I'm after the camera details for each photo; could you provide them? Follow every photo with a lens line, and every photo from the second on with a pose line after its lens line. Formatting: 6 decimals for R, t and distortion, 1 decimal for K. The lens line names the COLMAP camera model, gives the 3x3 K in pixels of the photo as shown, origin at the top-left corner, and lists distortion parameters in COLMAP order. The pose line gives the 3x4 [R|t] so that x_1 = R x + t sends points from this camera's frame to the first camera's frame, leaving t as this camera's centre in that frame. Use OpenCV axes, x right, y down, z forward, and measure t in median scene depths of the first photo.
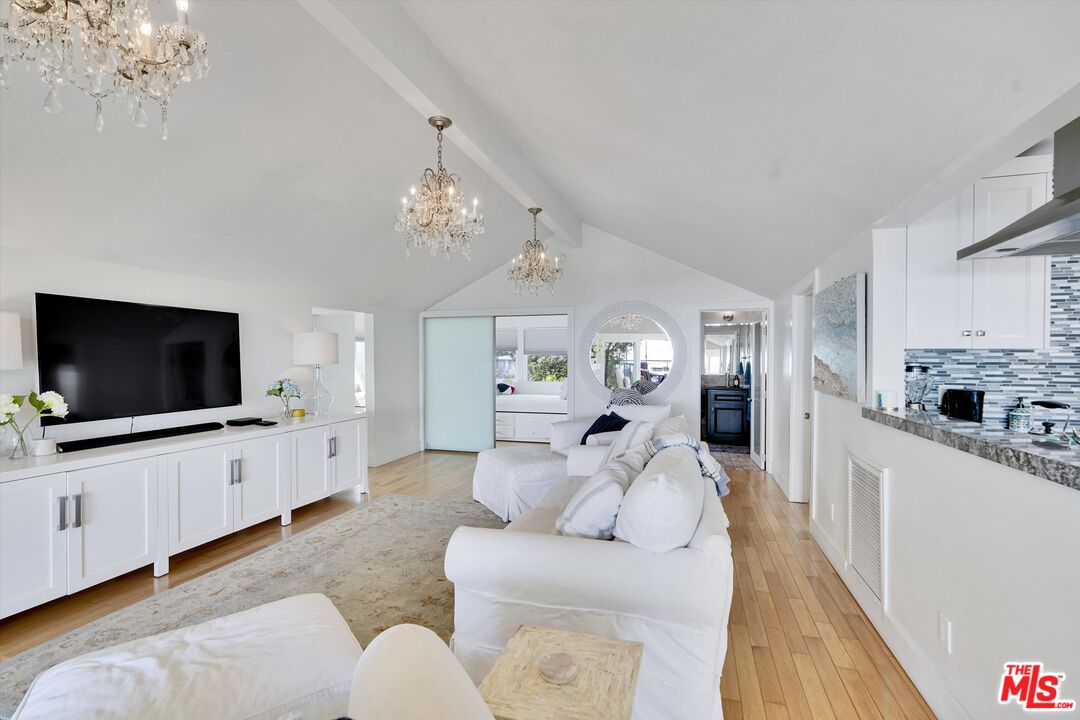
lens RADIAL K [[488.3, 0, 543.1], [0, 488.3, 364.7], [0, 0, 1]] dist [-0.007899, -0.000232]
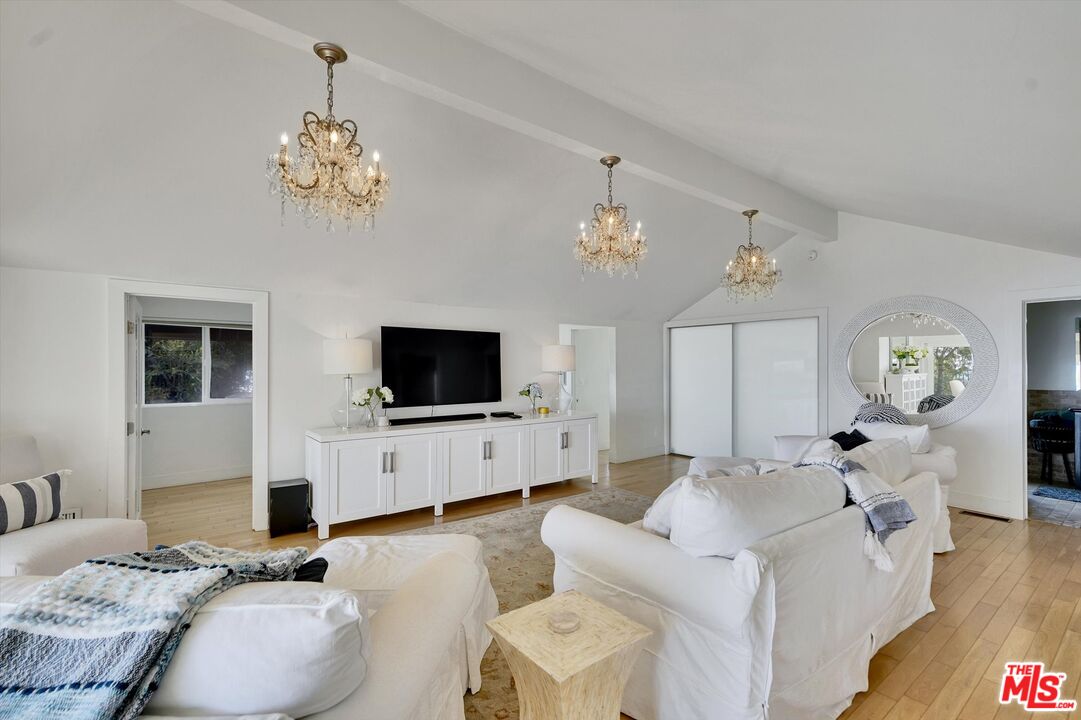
lens RADIAL K [[477.9, 0, 536.3], [0, 477.9, 363.2], [0, 0, 1]] dist [-0.006473, 0.003471]
pose [[0.818297, -0.002633, -0.574790, 0.238669], [-0.008448, 0.999826, -0.016607, -0.000804], [0.574734, 0.018445, 0.818133, -0.009682]]
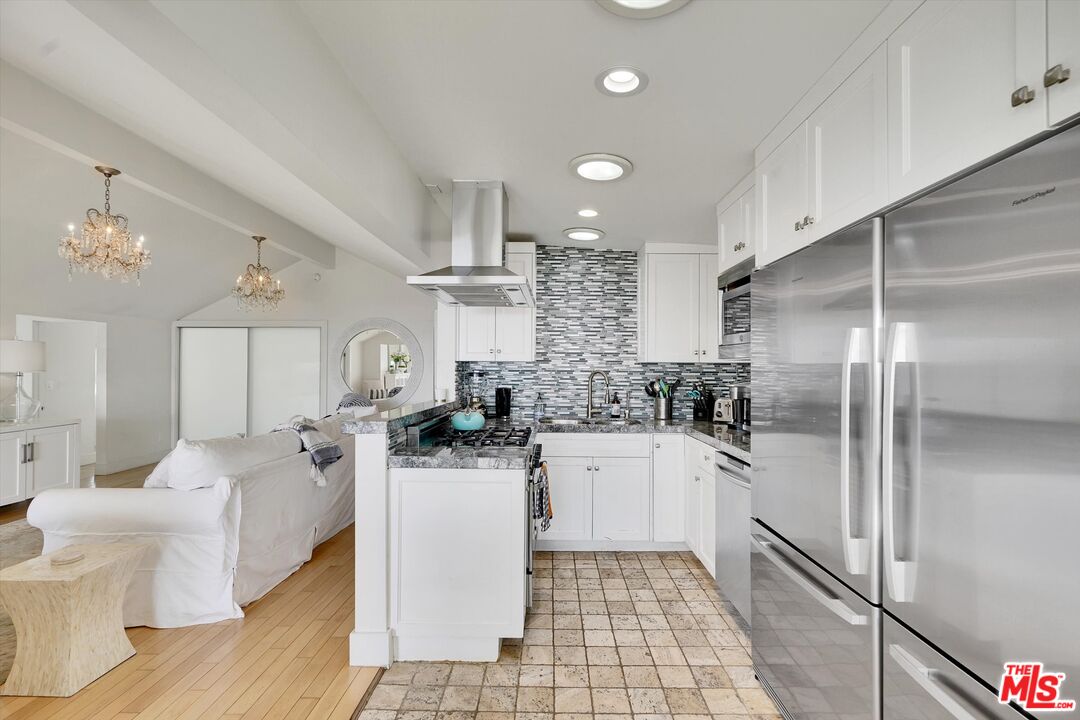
lens RADIAL K [[477.5, 0, 533.8], [0, 477.5, 363.2], [0, 0, 1]] dist [-0.006473, 0.003471]
pose [[0.957284, 0.006013, 0.289086, 0.376891], [0.000737, 0.999730, -0.023237, 0.006157], [-0.289148, 0.022458, 0.957021, -0.346683]]
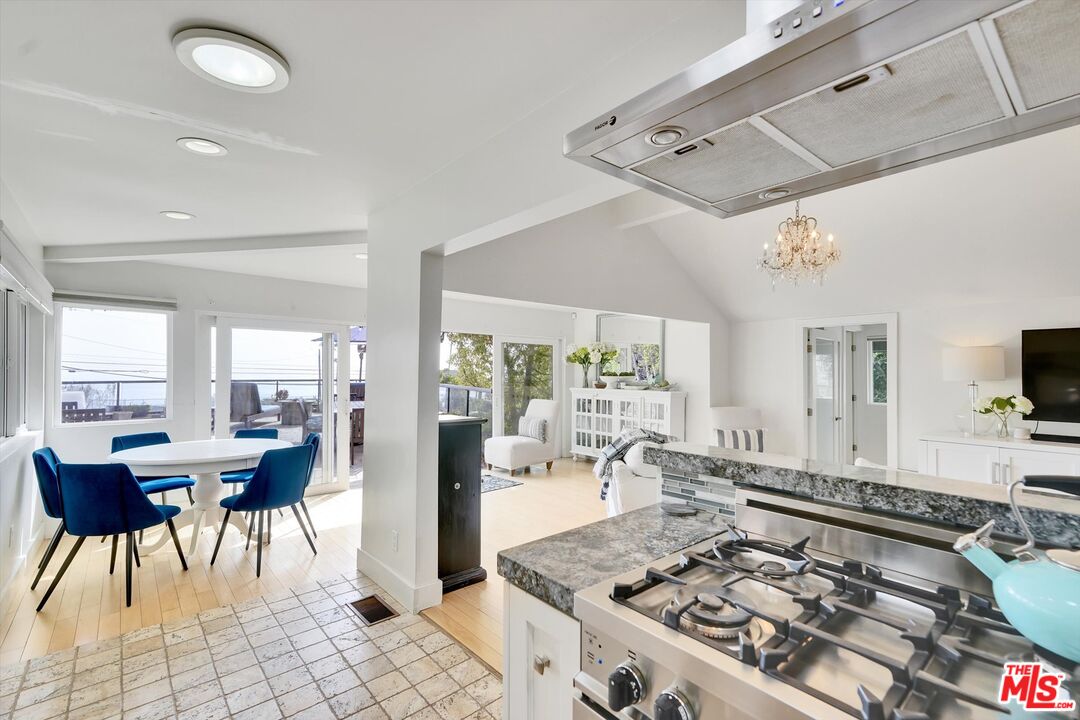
lens RADIAL K [[477.5, 0, 538.7], [0, 477.5, 369.2], [0, 0, 1]] dist [-0.006473, 0.003471]
pose [[-0.524259, -0.005404, -0.851542, 0.783815], [-0.015645, 0.999872, 0.003287, -0.007321], [0.851415, 0.015046, -0.524277, 0.397584]]
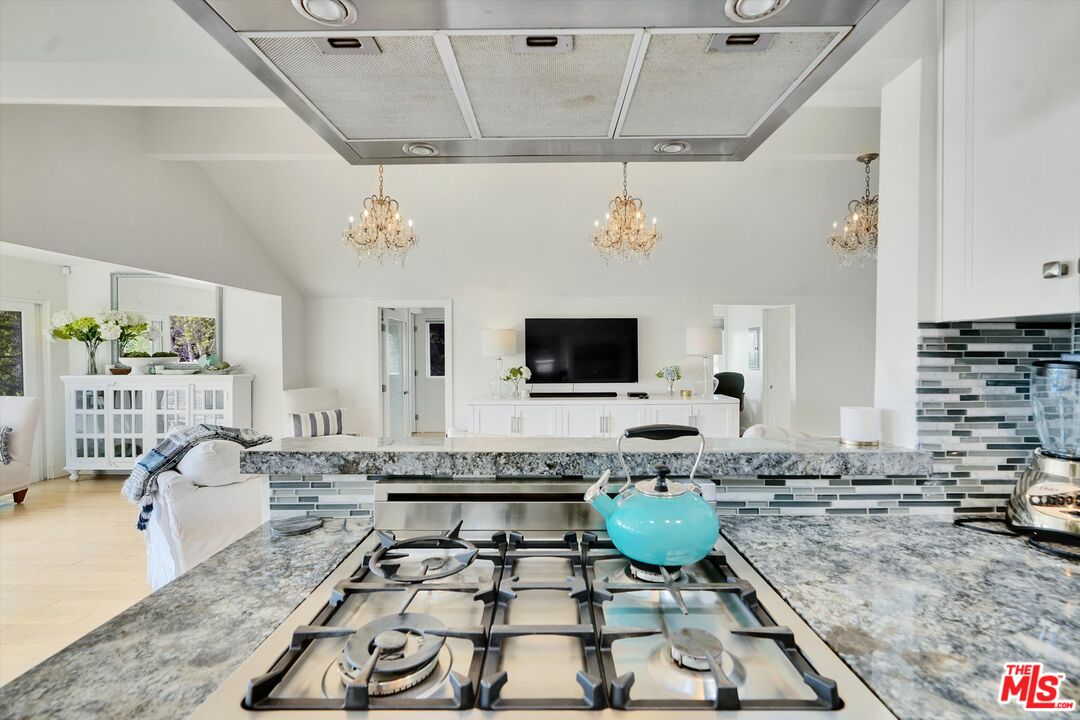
lens RADIAL K [[477.5, 0, 532.8], [0, 477.5, 359.0], [0, 0, 1]] dist [-0.006473, 0.003471]
pose [[0.304860, 0.016748, -0.952250, 0.712375], [-0.009273, 0.999850, 0.014617, -0.004781], [0.952352, 0.004374, 0.304970, 0.328330]]
